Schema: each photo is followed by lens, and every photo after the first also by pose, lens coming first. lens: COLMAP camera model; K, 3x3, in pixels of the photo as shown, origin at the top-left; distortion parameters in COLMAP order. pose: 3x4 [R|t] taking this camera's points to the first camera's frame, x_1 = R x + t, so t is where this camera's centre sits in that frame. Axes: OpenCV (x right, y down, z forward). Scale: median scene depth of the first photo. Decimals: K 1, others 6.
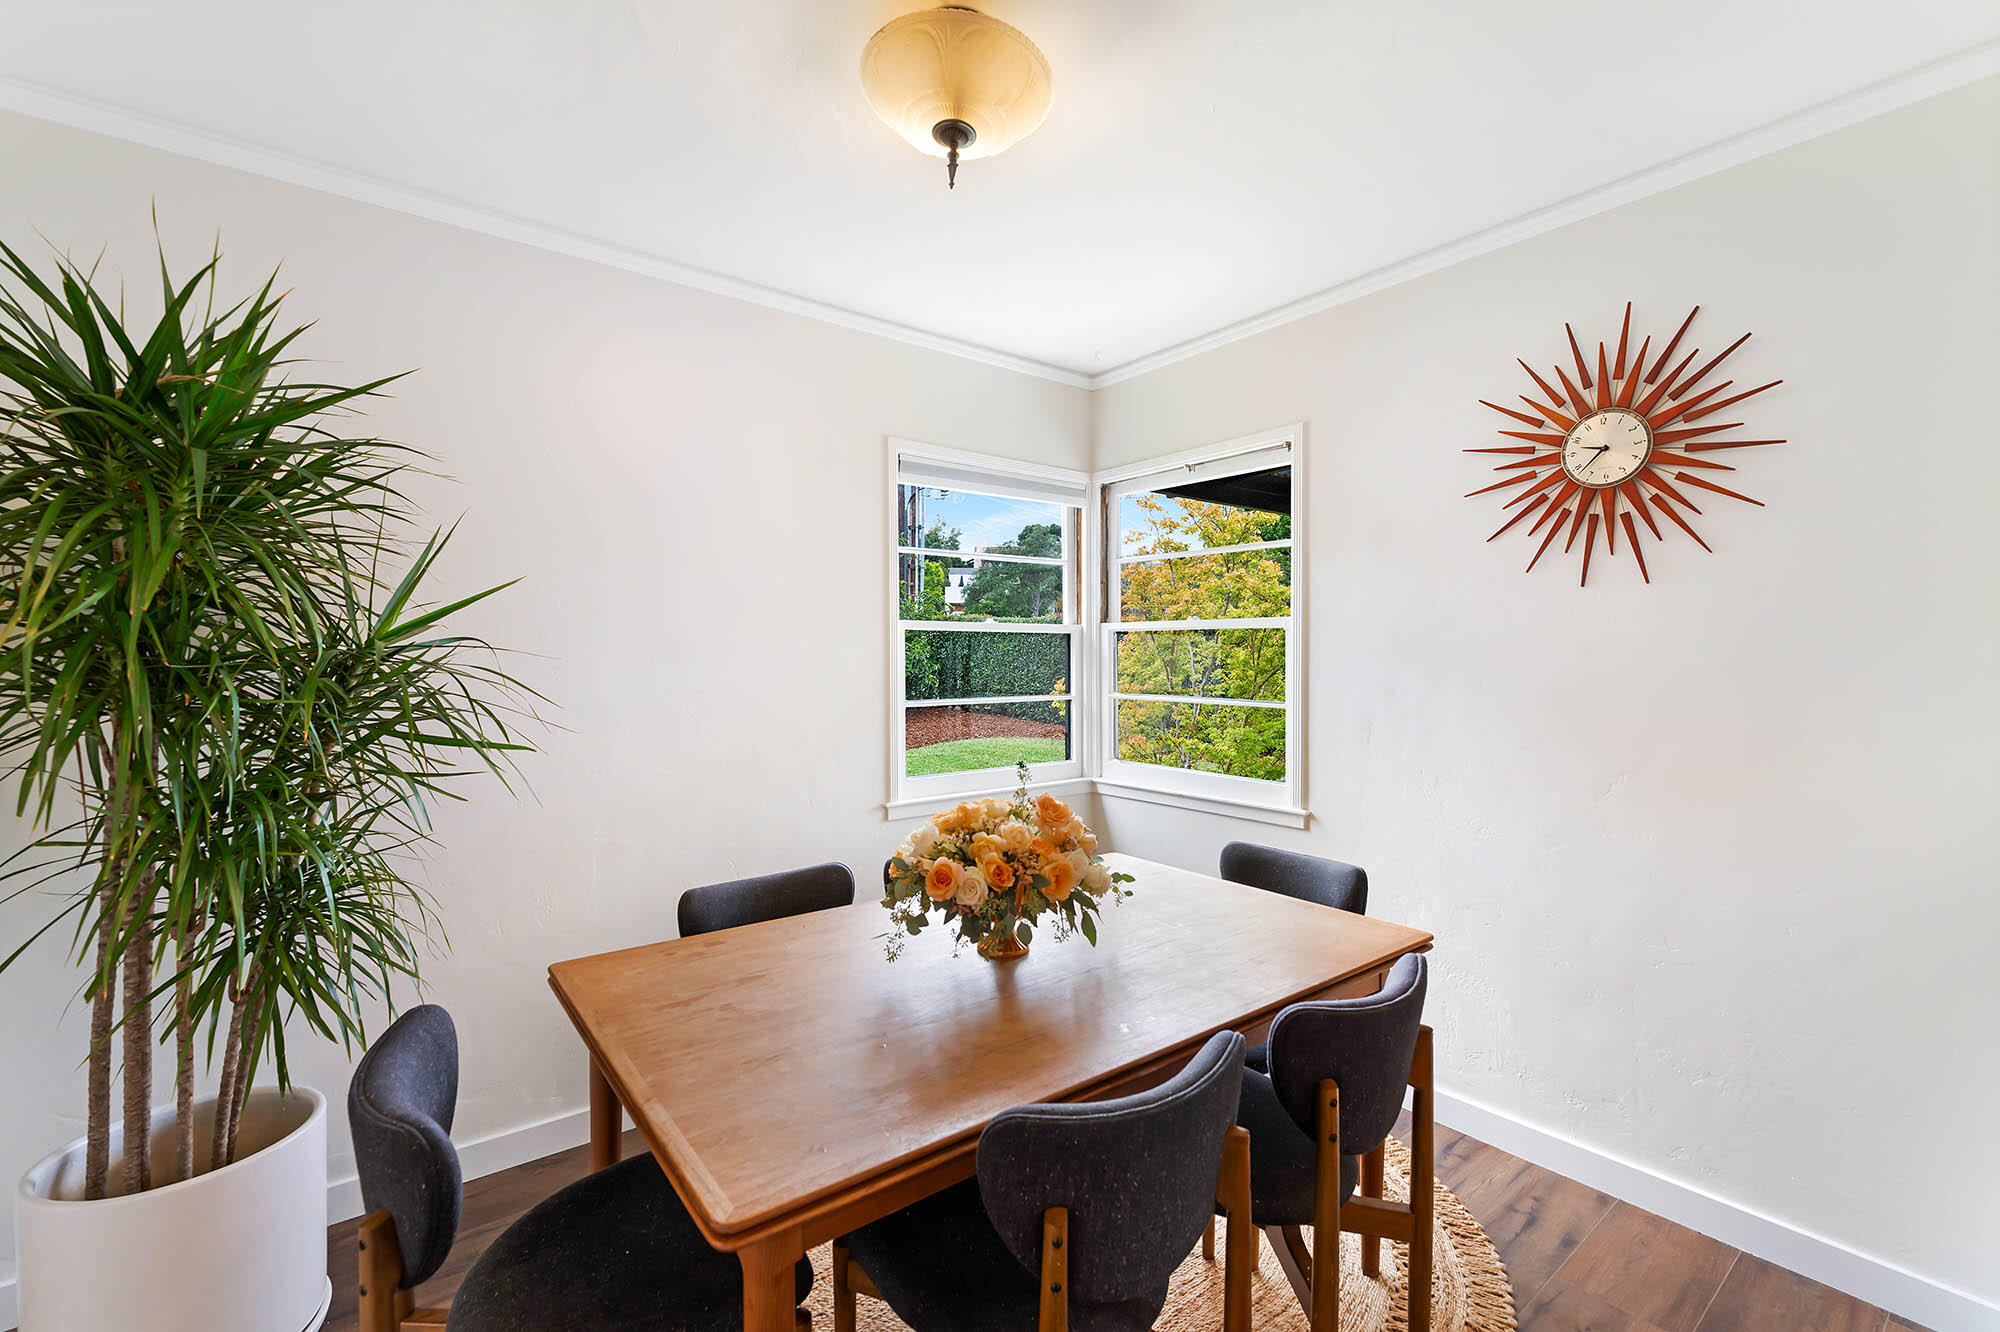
lens RADIAL K [[857.6, 0, 1000.0], [0, 857.6, 666.0], [0, 0, 1]] dist [0.000242, -0.000068]
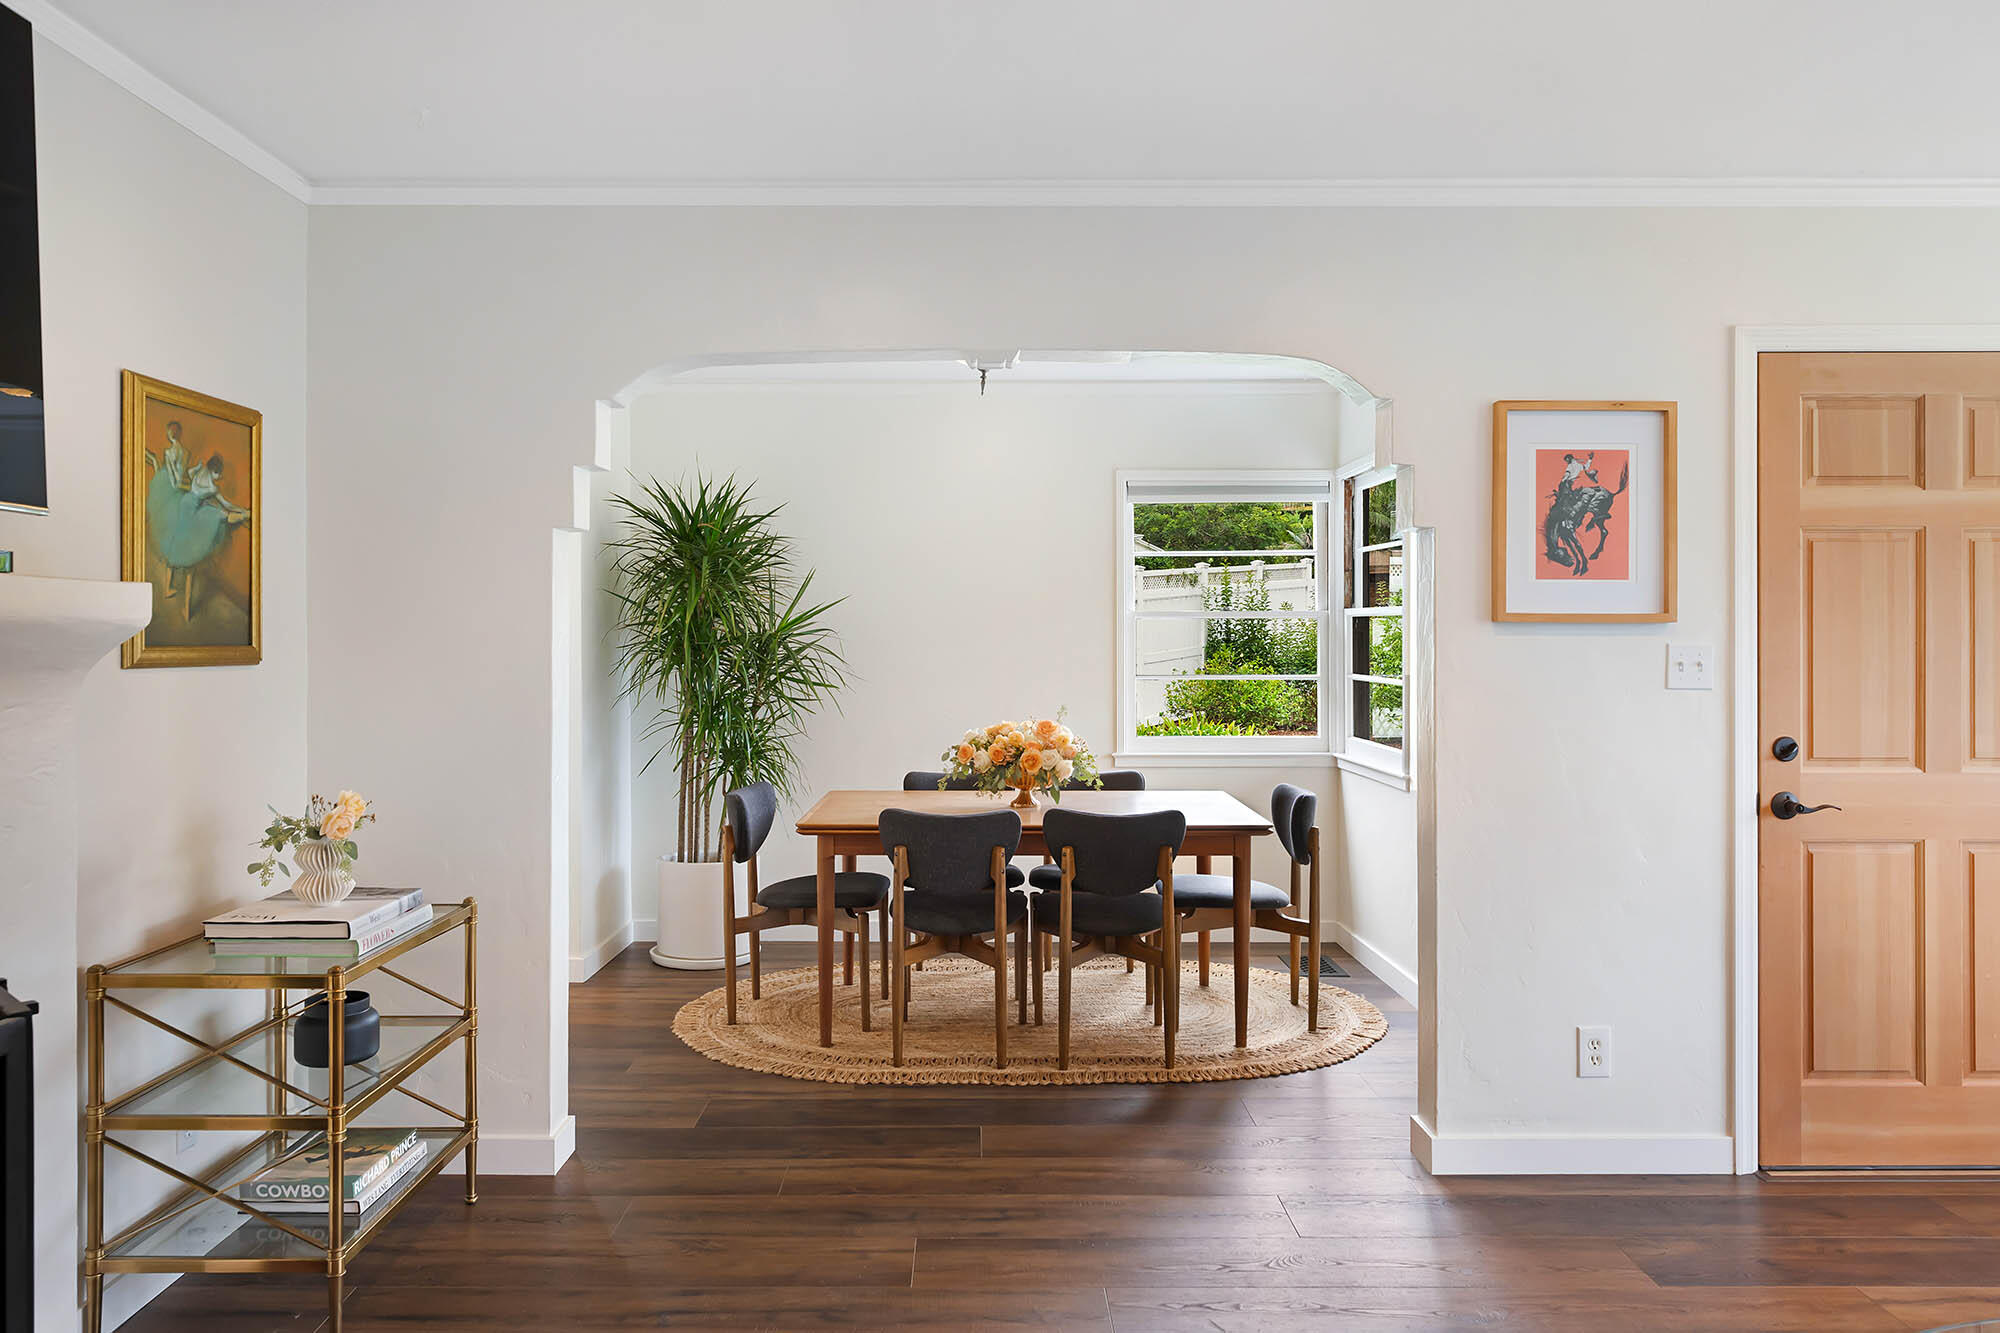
lens RADIAL K [[1371.8, 0, 999.4], [0, 1371.8, 632.1], [0, 0, 1]] dist [0.002177, 0.000507]
pose [[0.808294, 0.001628, -0.588776, 1.619226], [-0.009267, 0.999907, -0.009958, -0.000169], [0.588706, 0.013505, 0.808235, -1.324203]]
